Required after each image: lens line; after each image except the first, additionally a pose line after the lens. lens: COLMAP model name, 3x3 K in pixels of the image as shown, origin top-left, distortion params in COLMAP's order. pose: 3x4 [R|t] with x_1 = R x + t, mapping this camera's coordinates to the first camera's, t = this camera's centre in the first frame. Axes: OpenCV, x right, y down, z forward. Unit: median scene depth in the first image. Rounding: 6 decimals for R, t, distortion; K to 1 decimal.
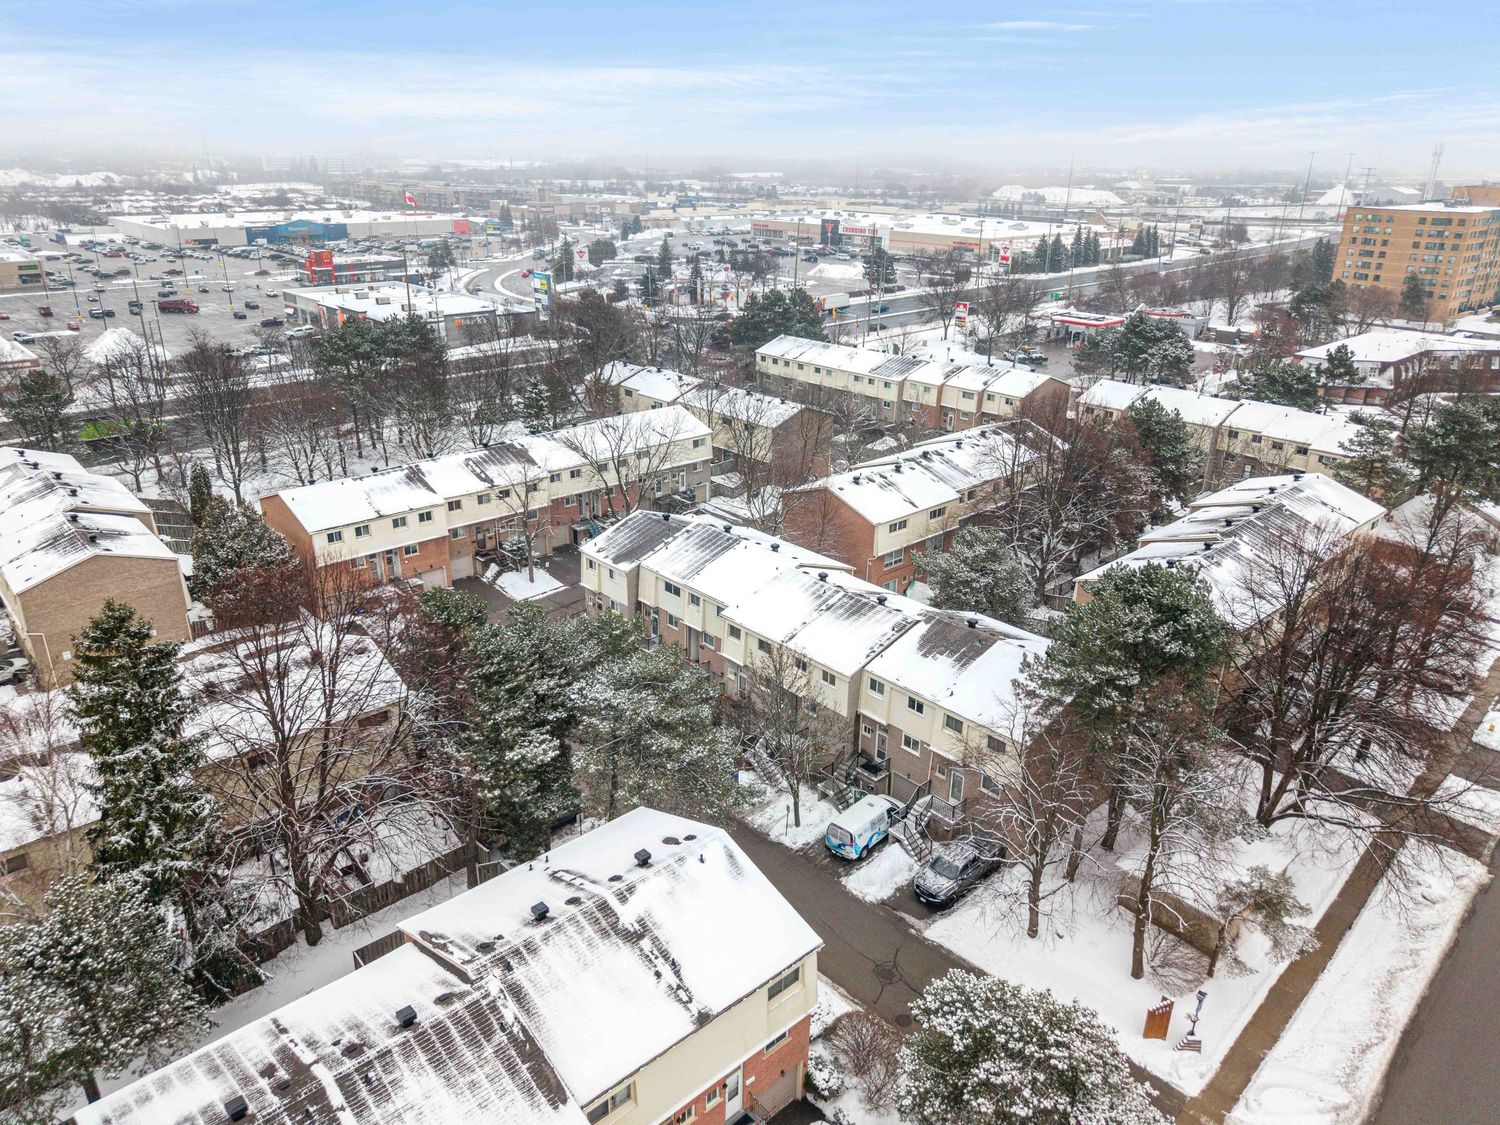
lens RADIAL K [[1029.5, 0, 748.2], [0, 1029.5, 568.0], [0, 0, 1]] dist [0.010851, -0.032329]
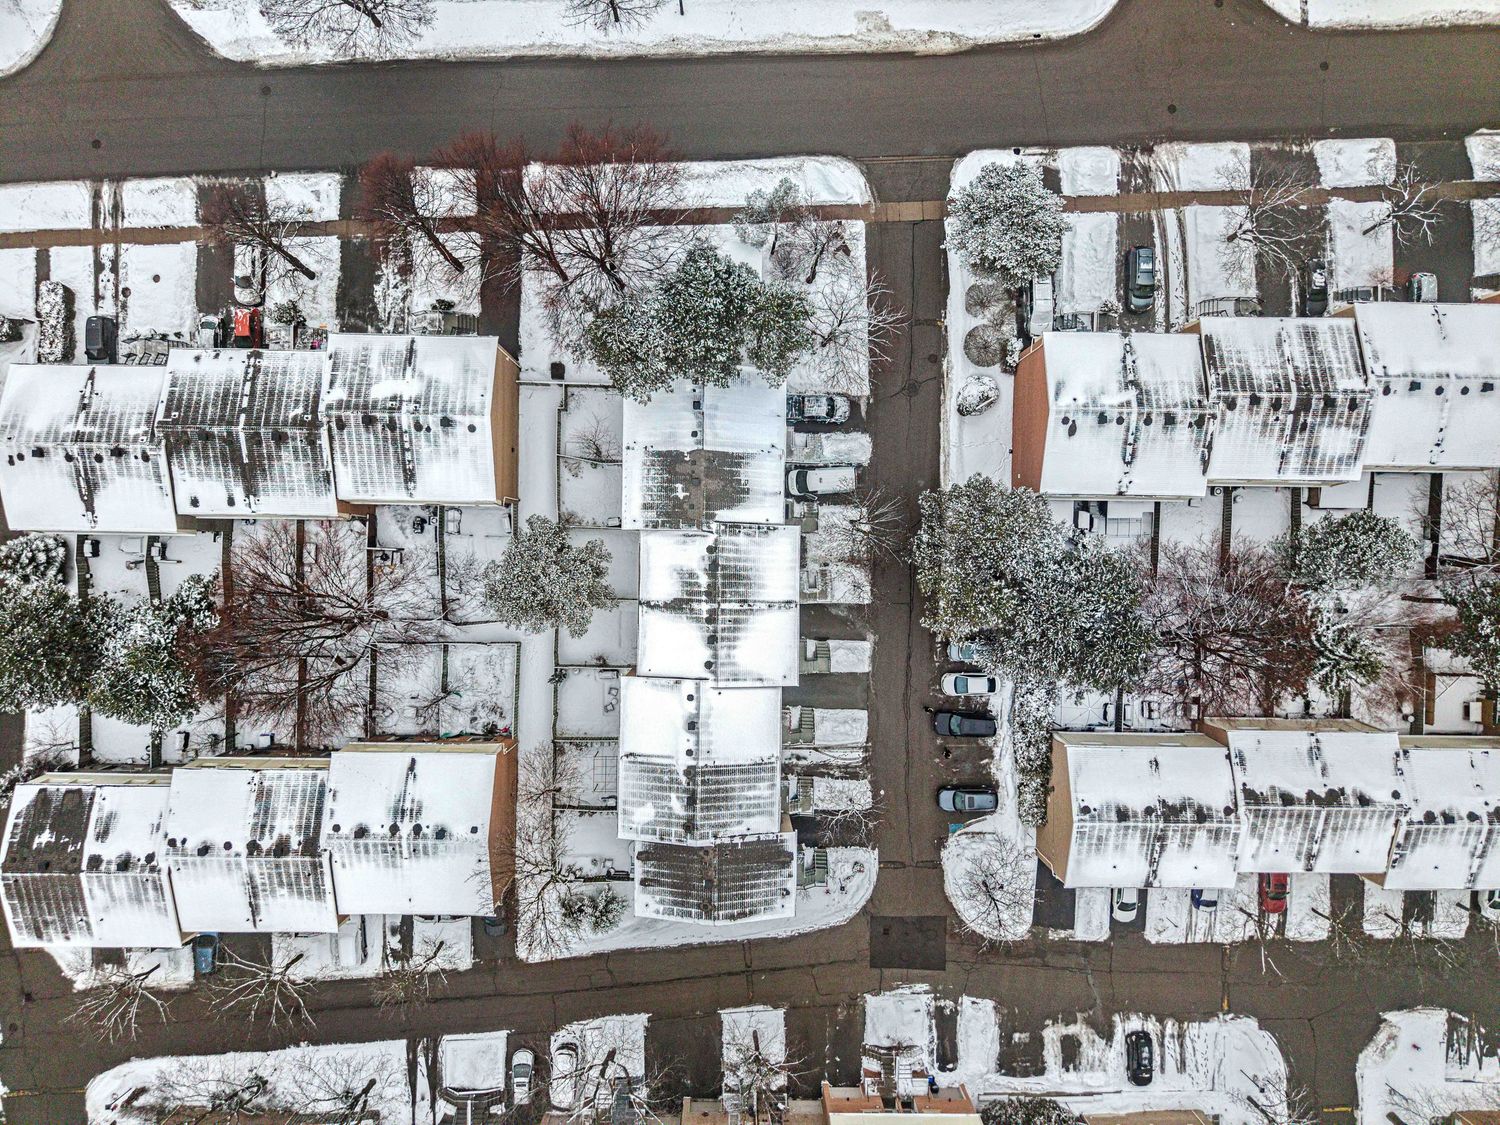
lens RADIAL K [[1040.3, 0, 744.9], [0, 1040.3, 561.0], [0, 0, 1]] dist [0.005297, -0.001595]
pose [[-0.725536, -0.687293, -0.035006, 0.110814], [0.231785, -0.291945, 0.927925, -0.738018], [-0.647976, 0.665129, 0.371121, 0.417961]]
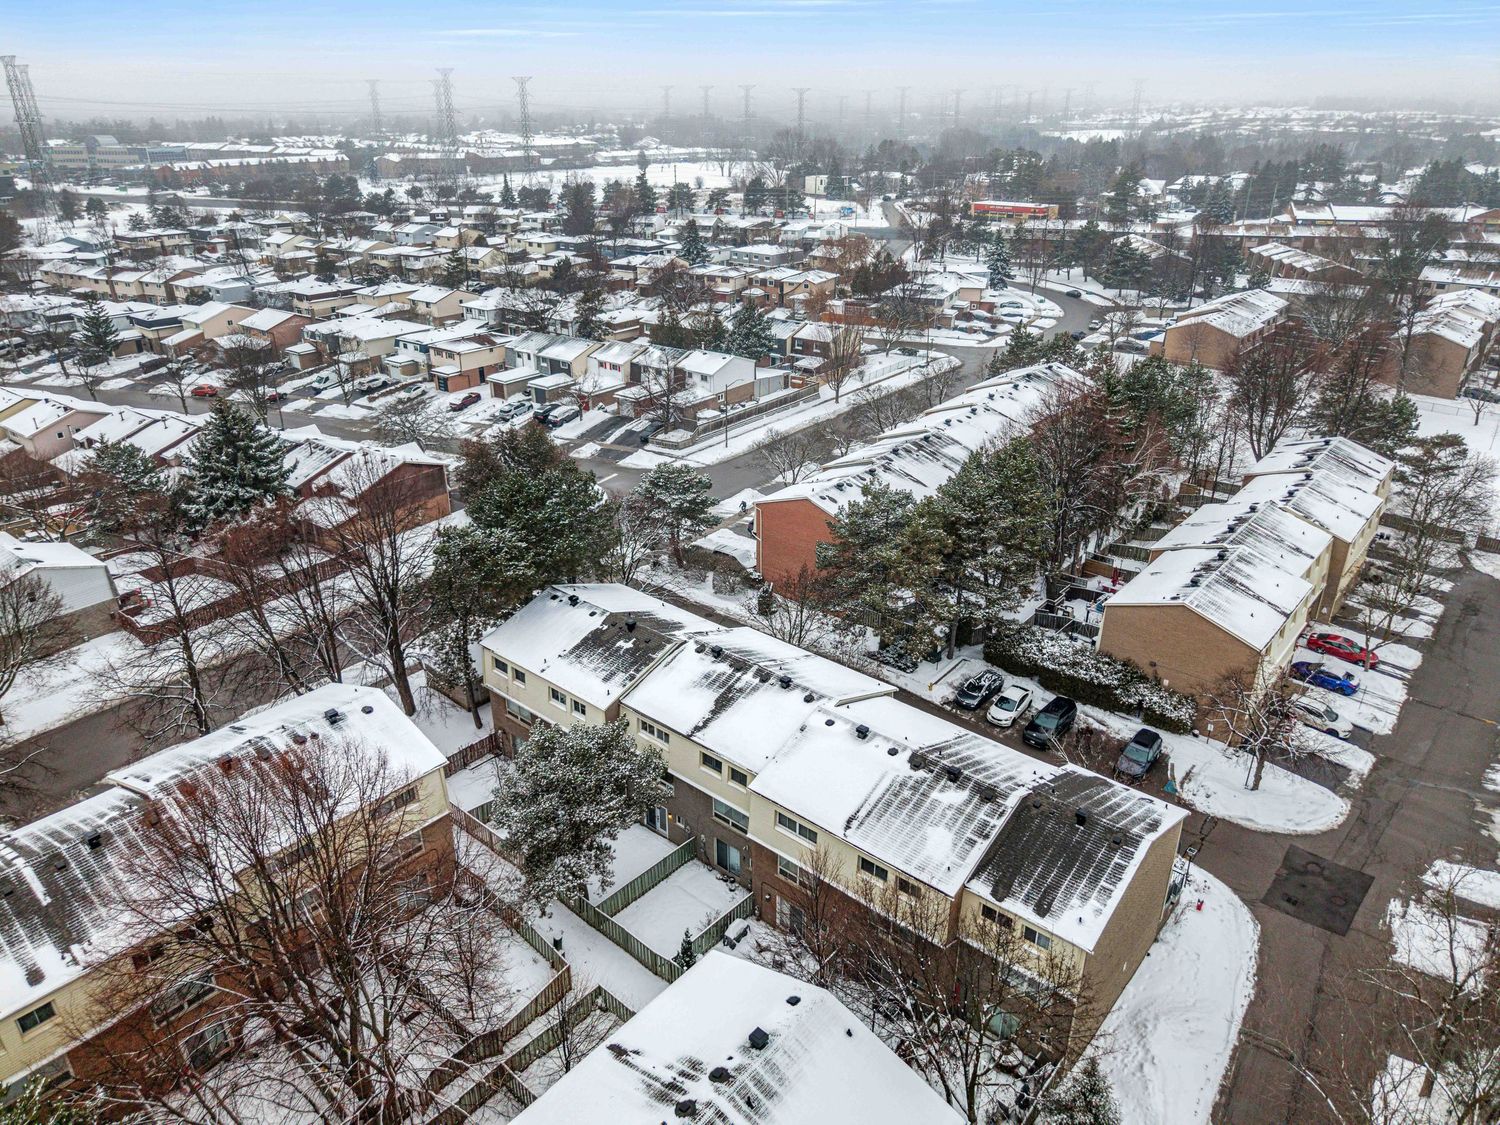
lens RADIAL K [[1006.7, 0, 738.6], [0, 1006.7, 560.7], [0, 0, 1]] dist [0.004043, -0.001977]
pose [[-0.993992, 0.030480, -0.105122, 0.151265], [-0.054747, 0.693207, 0.718657, -0.499165], [0.094775, 0.720094, -0.687373, 1.162591]]
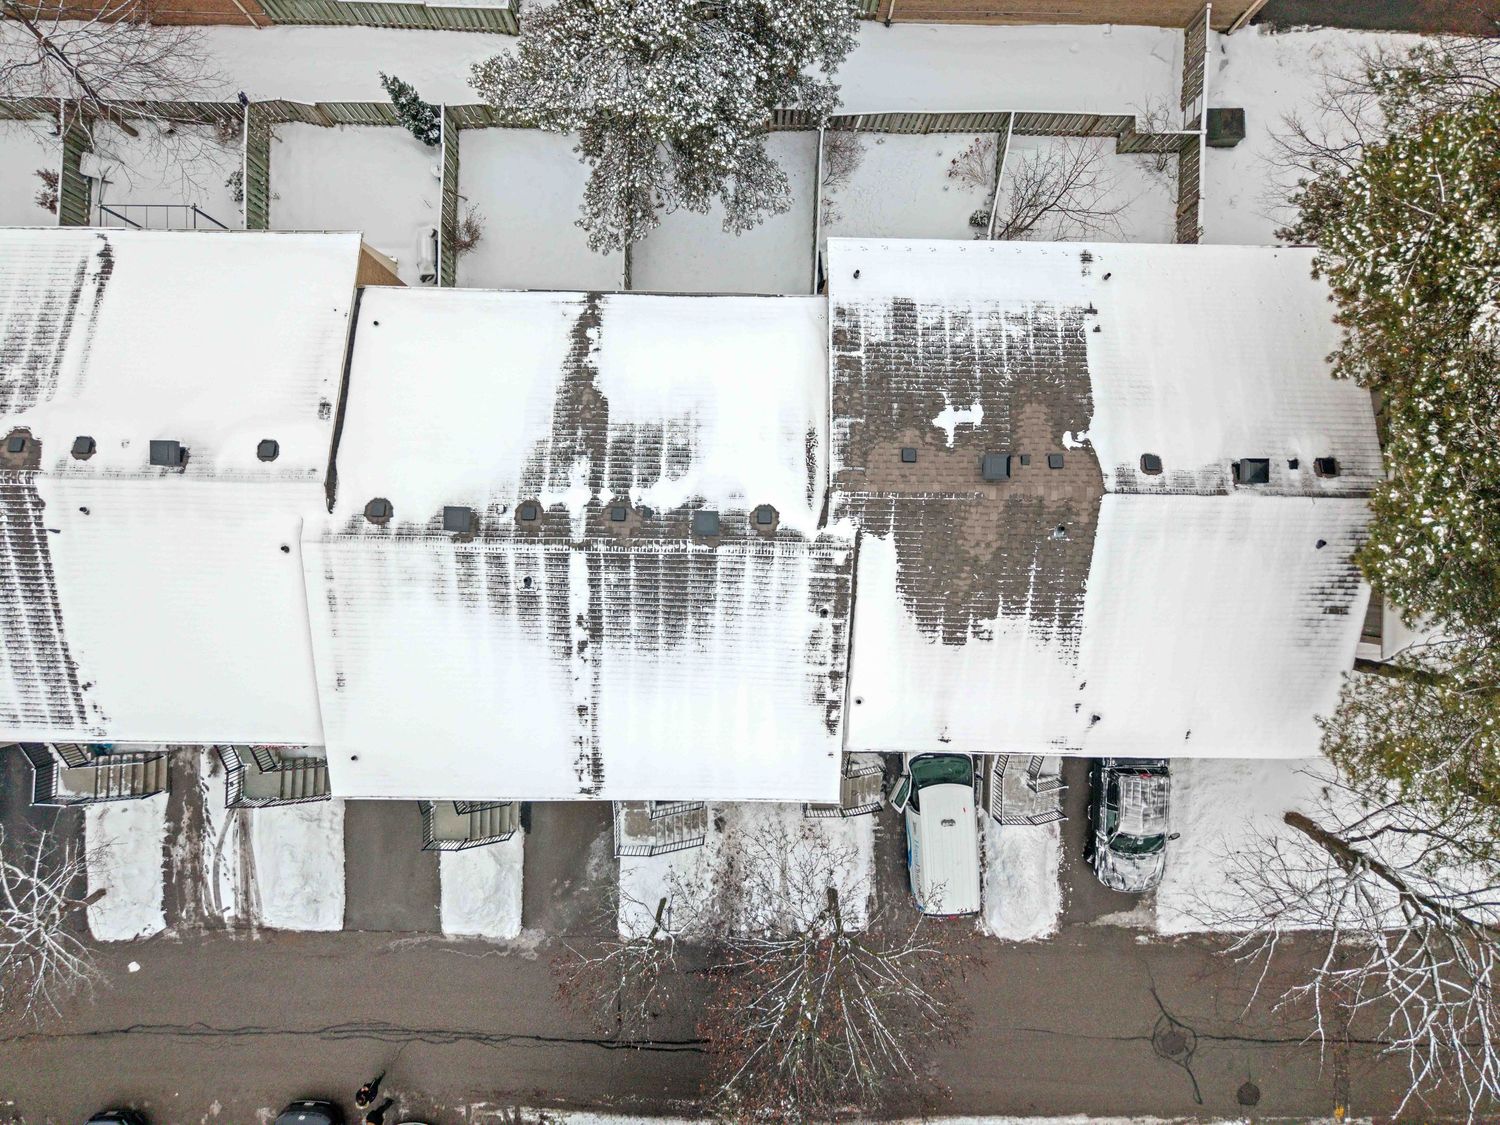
lens RADIAL K [[1029.5, 0, 748.2], [0, 1029.5, 568.0], [0, 0, 1]] dist [0.010851, -0.032329]
pose [[0.687020, -0.726393, -0.018898, 0.100932], [0.275114, 0.235954, 0.932007, -0.198781], [-0.672545, -0.645506, 0.361946, 0.643996]]
